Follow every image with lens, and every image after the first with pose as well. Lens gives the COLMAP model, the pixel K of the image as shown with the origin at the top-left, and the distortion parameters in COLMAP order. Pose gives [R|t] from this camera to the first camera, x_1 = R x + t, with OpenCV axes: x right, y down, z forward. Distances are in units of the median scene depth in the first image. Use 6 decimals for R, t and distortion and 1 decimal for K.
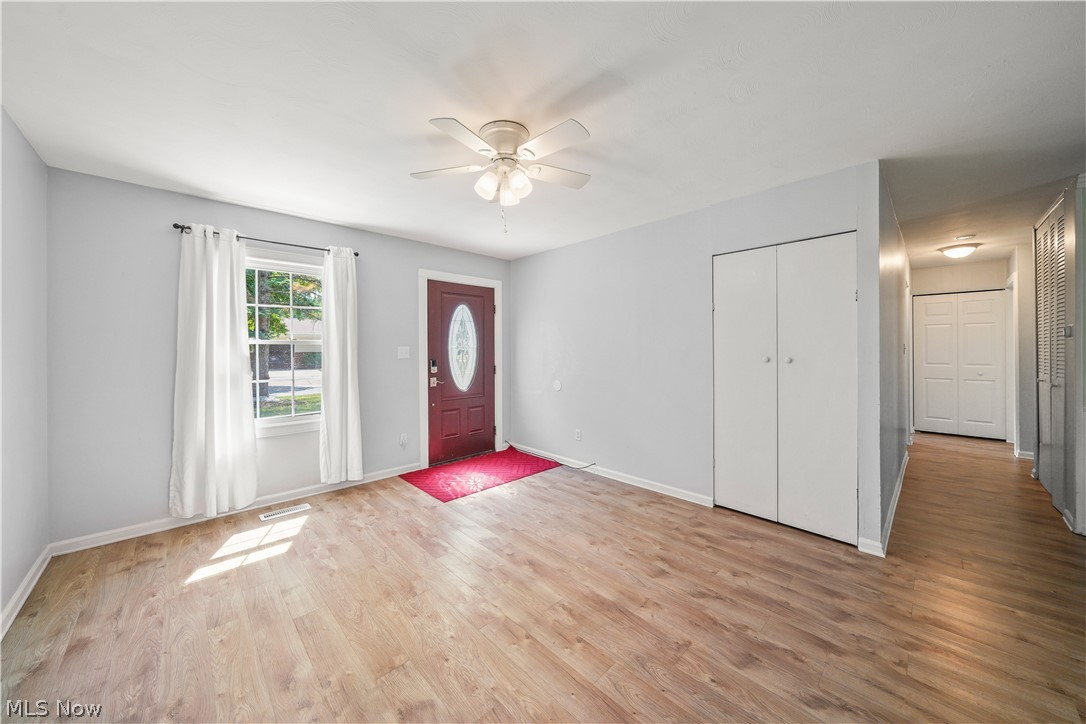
lens RADIAL K [[383.1, 0, 540.7], [0, 383.1, 348.0], [0, 0, 1]] dist [-0.001290, -0.000141]
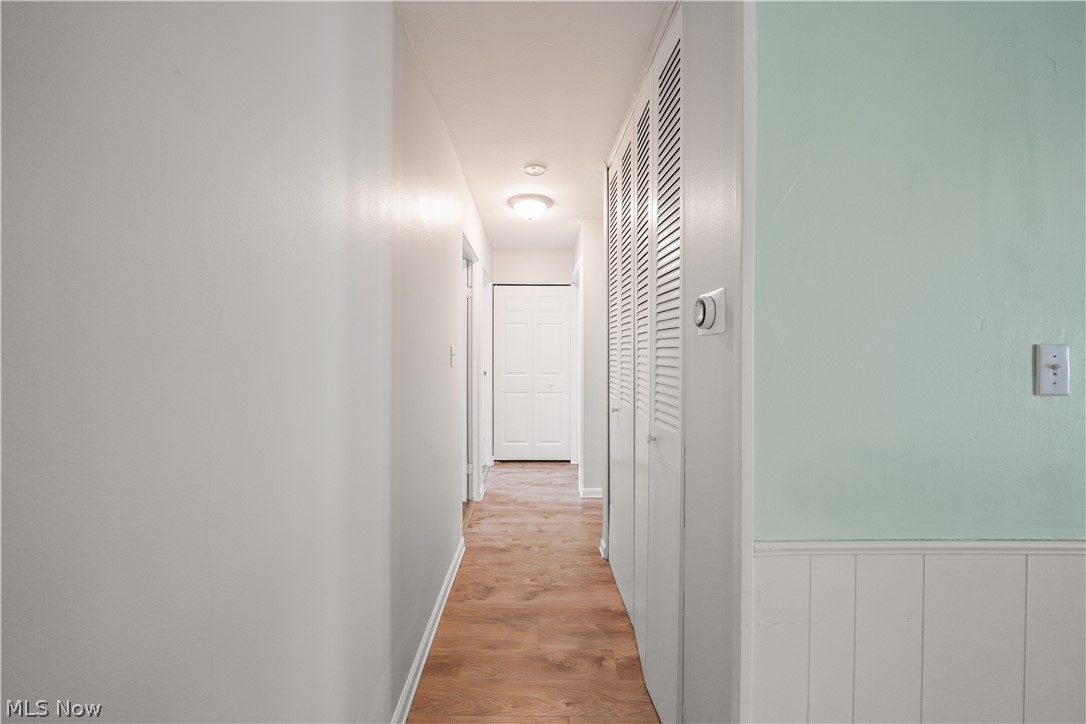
lens RADIAL K [[383.1, 0, 540.7], [0, 383.1, 348.0], [0, 0, 1]] dist [-0.001290, -0.000141]
pose [[0.684671, 0.010165, 0.728782, 0.626486], [-0.006654, 0.999948, -0.007697, -0.005342], [-0.728822, 0.000421, 0.684703, 0.533459]]
